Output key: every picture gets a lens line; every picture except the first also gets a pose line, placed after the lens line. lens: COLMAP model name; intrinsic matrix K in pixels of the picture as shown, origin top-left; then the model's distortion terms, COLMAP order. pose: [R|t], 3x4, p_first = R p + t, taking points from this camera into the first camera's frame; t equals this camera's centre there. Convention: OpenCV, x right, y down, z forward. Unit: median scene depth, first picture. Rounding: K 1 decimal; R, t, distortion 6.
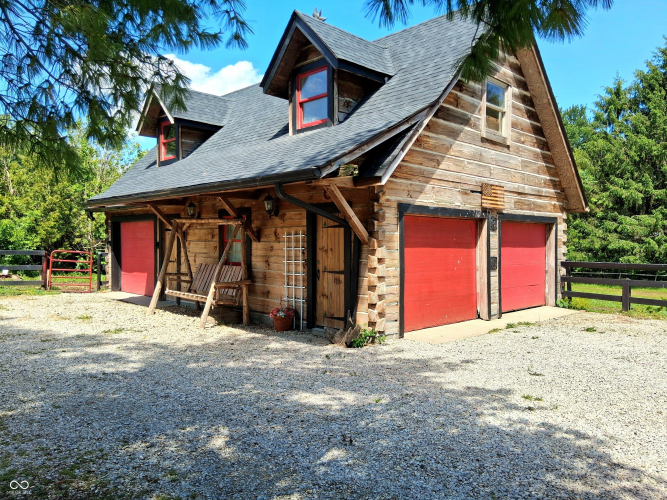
lens RADIAL K [[496.0, 0, 336.2], [0, 496.0, 256.0], [0, 0, 1]] dist [0.128309, -0.205041]
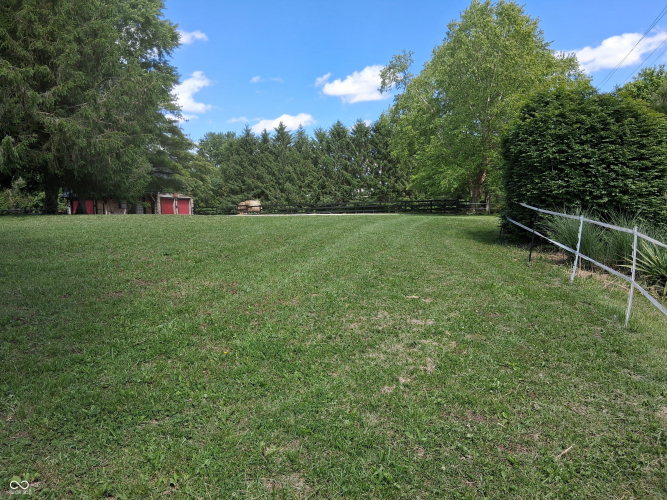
lens RADIAL K [[496.0, 0, 336.2], [0, 496.0, 256.0], [0, 0, 1]] dist [0.128309, -0.205041]
pose [[0.849016, -0.073787, 0.523190, -0.905545], [0.044782, 0.996687, 0.067895, 0.208724], [-0.526466, -0.034214, 0.849507, -3.730763]]
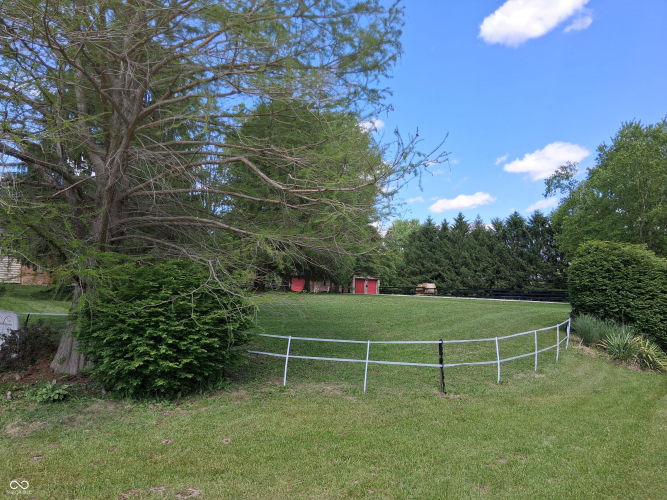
lens RADIAL K [[496.0, 0, 336.2], [0, 496.0, 256.0], [0, 0, 1]] dist [0.128309, -0.205041]
pose [[0.979971, 0.029866, 0.196886, -1.140388], [-0.011960, 0.995732, -0.091515, 0.185775], [-0.198778, 0.087328, 0.976146, -4.407451]]
